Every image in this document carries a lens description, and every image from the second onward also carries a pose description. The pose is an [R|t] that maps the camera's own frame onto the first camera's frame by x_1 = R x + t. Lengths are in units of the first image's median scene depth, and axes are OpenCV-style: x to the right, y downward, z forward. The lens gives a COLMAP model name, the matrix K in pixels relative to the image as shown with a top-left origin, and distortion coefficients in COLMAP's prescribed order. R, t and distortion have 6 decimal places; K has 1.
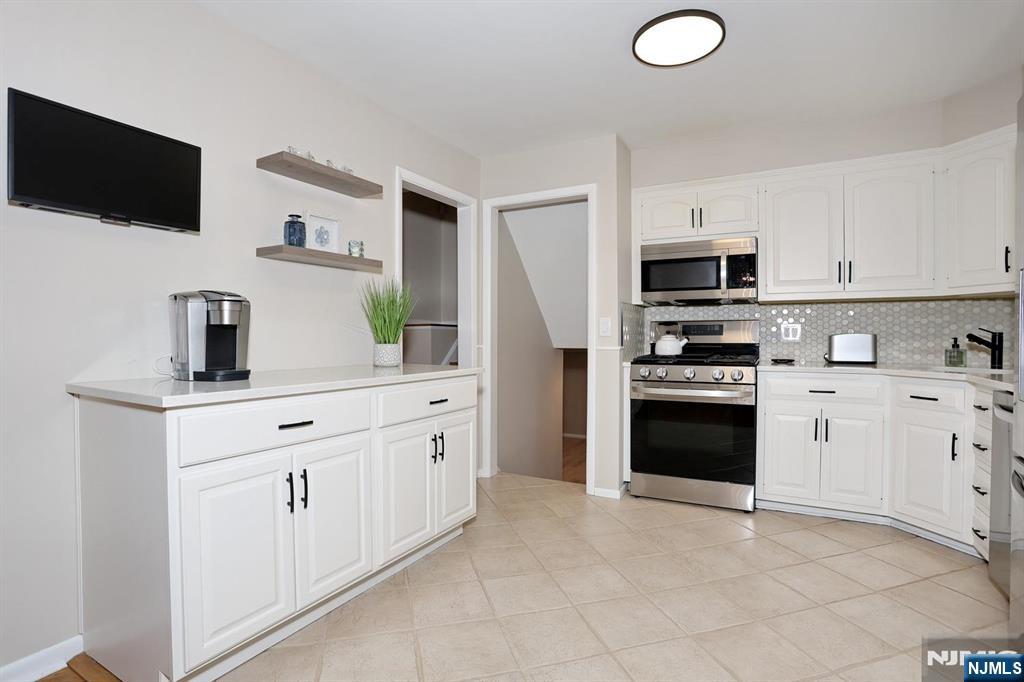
lens RADIAL K [[502.9, 0, 516.0], [0, 502.9, 339.0], [0, 0, 1]] dist [-0.031511, 0.004487]
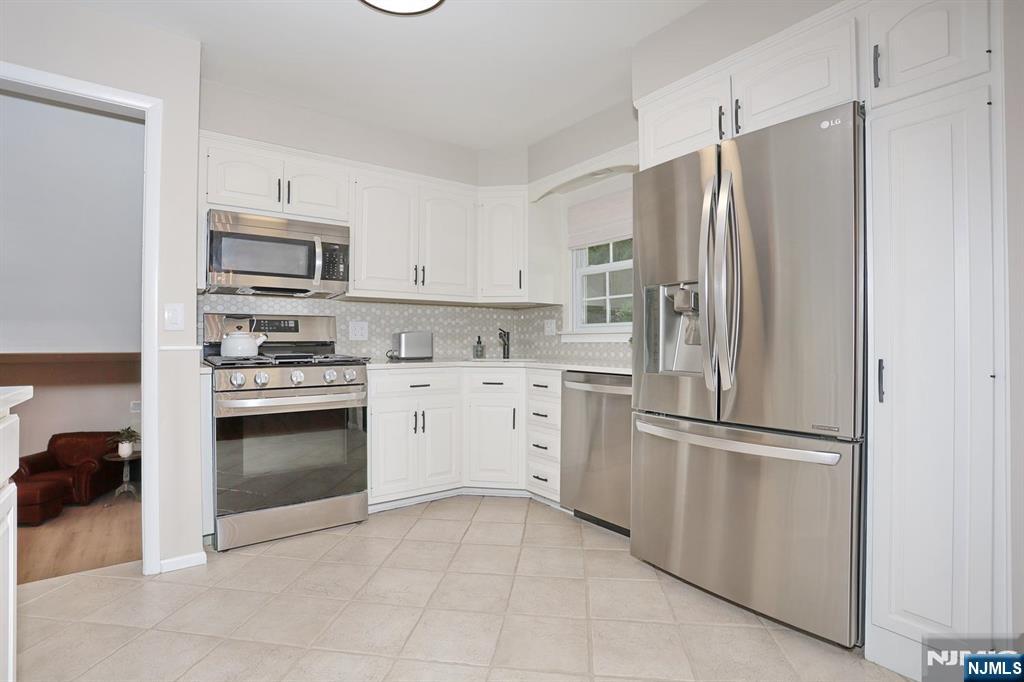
lens RADIAL K [[502.9, 0, 509.0], [0, 502.9, 335.4], [0, 0, 1]] dist [-0.031511, 0.004487]
pose [[0.439197, 0.010679, 0.898327, -0.231300], [0.005120, 0.999883, -0.014390, 0.013300], [-0.898376, 0.010920, 0.439091, 0.309677]]
